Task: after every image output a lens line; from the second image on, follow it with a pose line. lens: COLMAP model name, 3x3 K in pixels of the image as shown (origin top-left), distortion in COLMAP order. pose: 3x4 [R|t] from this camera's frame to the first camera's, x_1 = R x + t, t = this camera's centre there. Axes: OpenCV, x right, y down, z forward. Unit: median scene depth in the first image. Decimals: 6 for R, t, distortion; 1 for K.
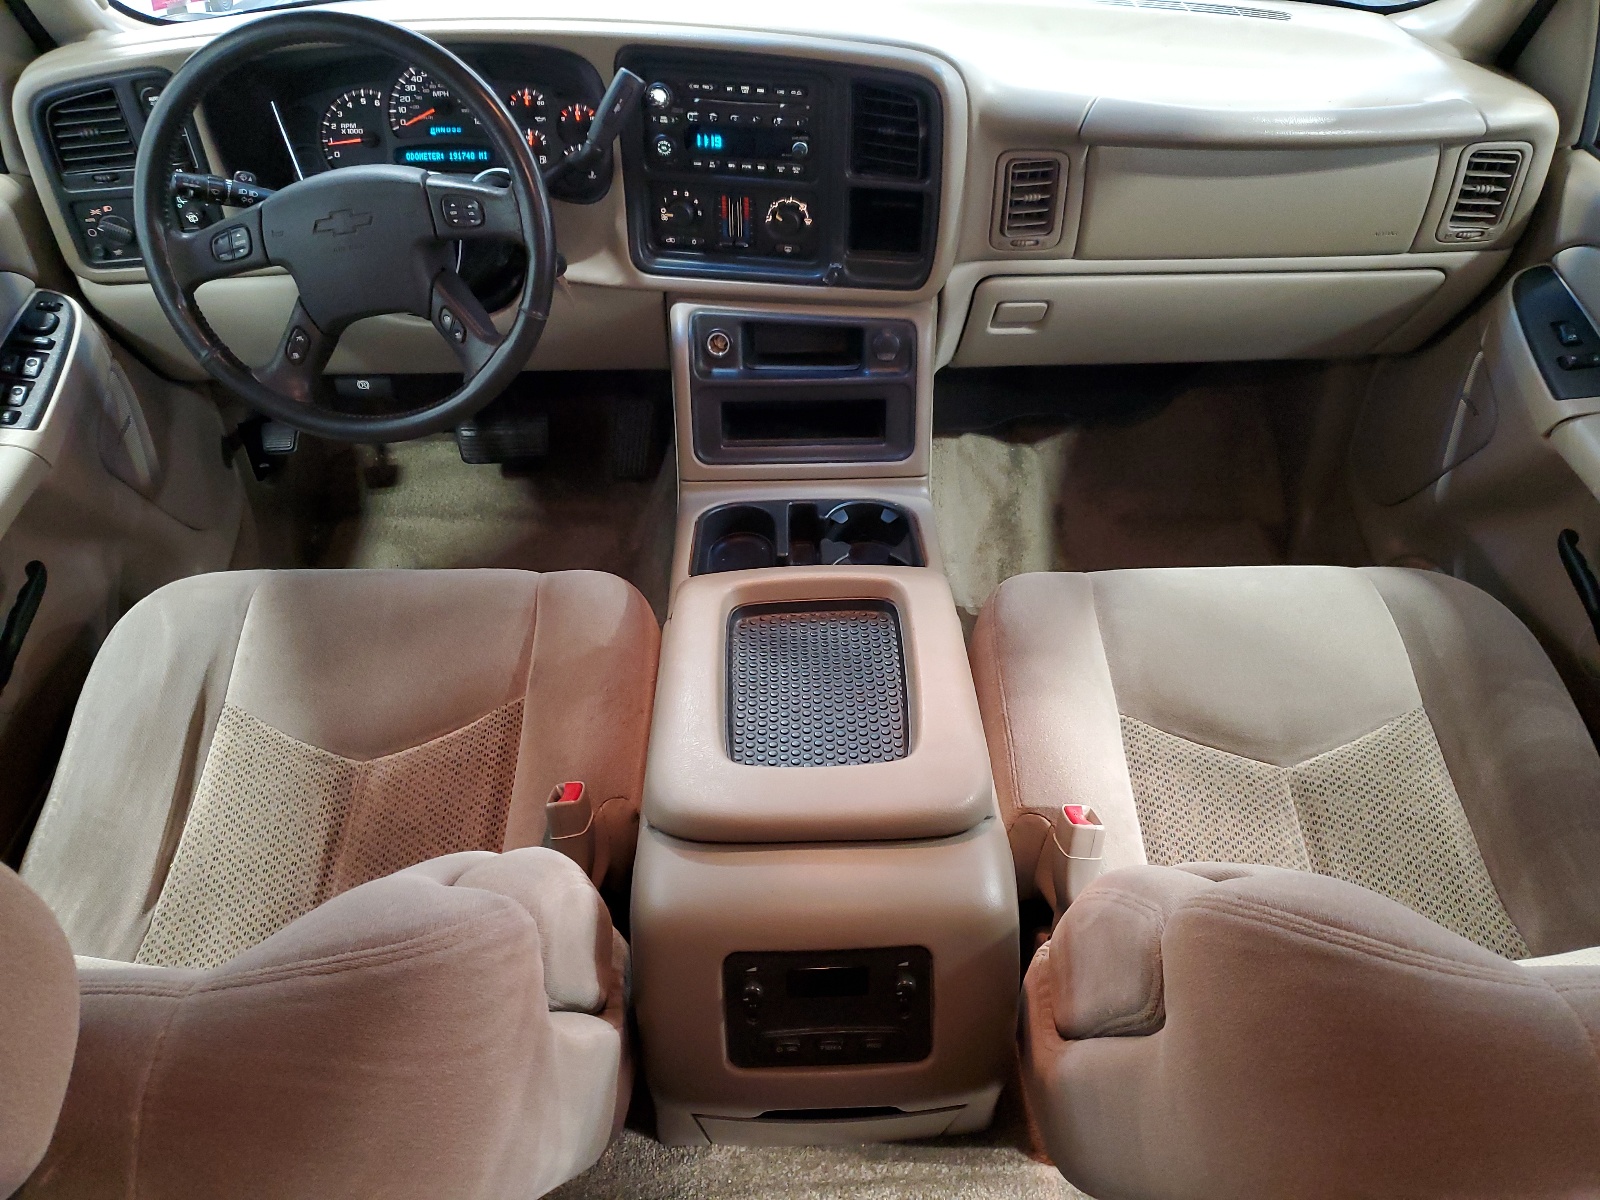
lens RADIAL K [[1235.2, 0, 792.1], [0, 1235.2, 600.8], [0, 0, 1]] dist [-0.003235, -0.001662]
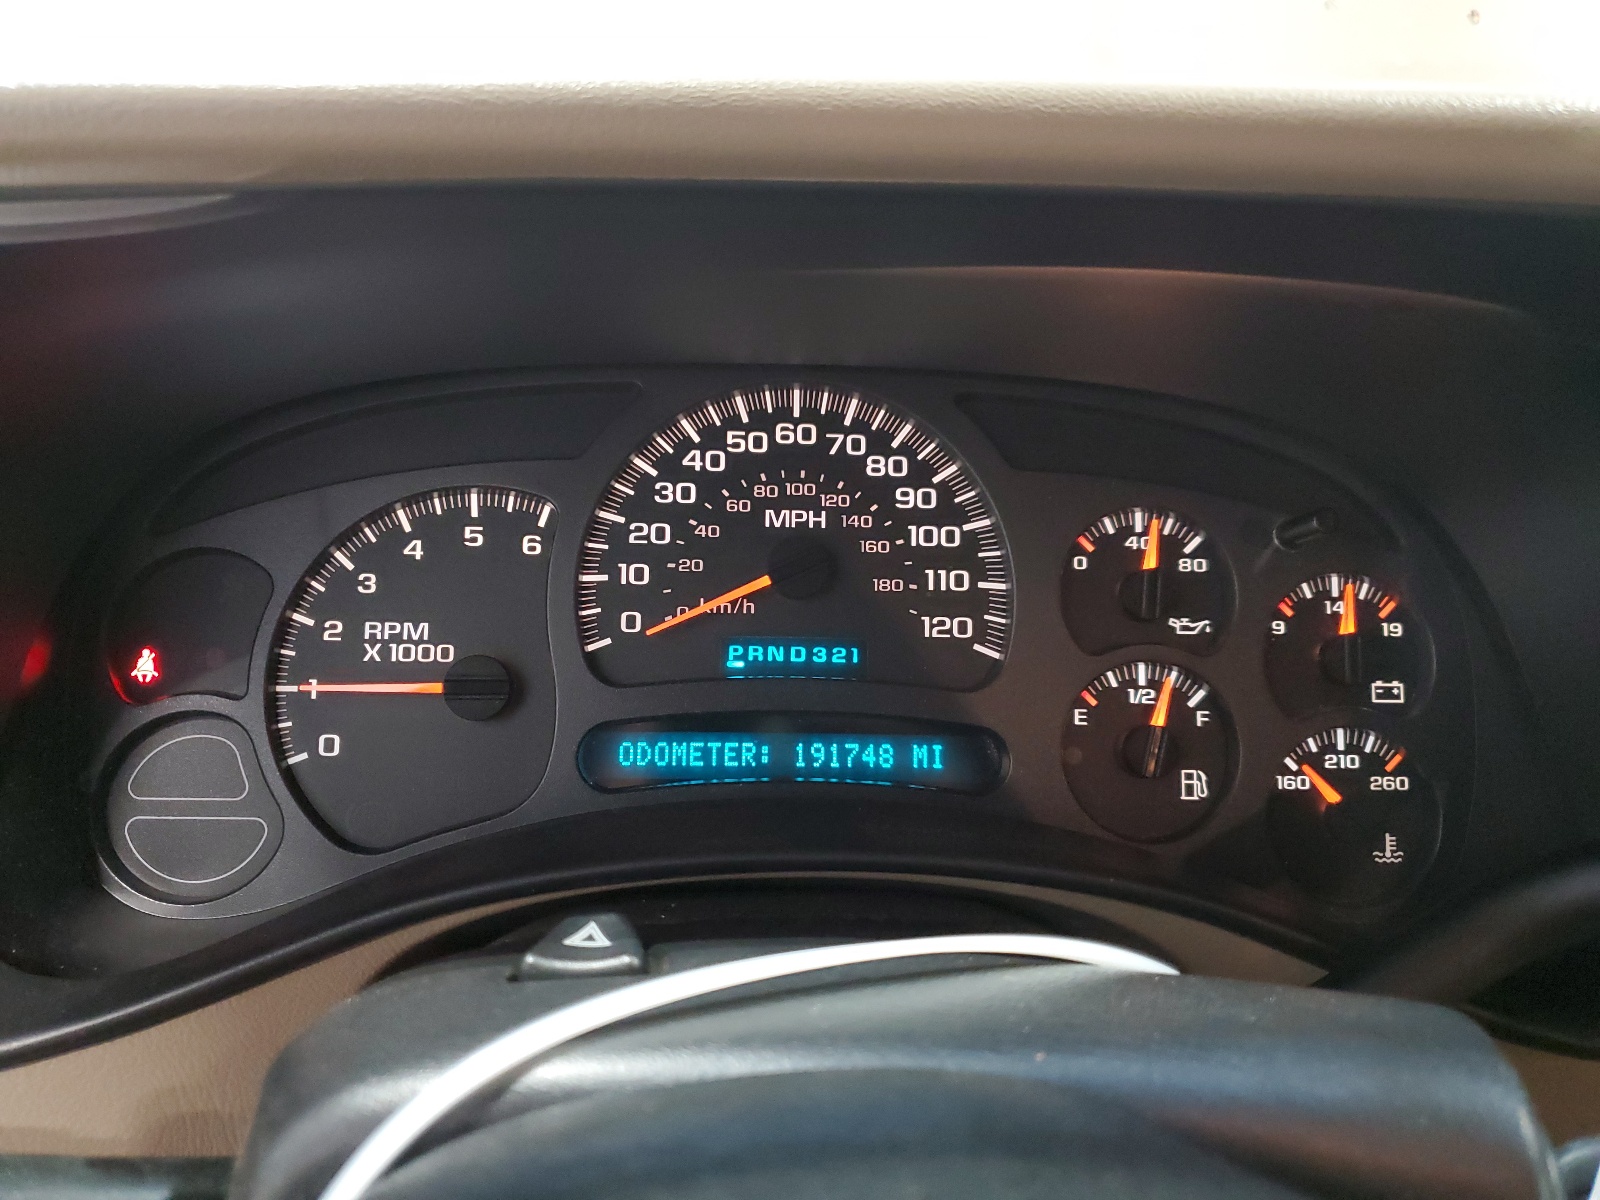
lens RADIAL K [[1235.2, 0, 803.3], [0, 1235.2, 606.1], [0, 0, 1]] dist [-0.003235, -0.001662]
pose [[0.998389, 0.025970, 0.050449, -0.294861], [-0.005211, 0.927314, -0.374247, -0.302215], [-0.056501, 0.373381, 0.925956, 0.777421]]
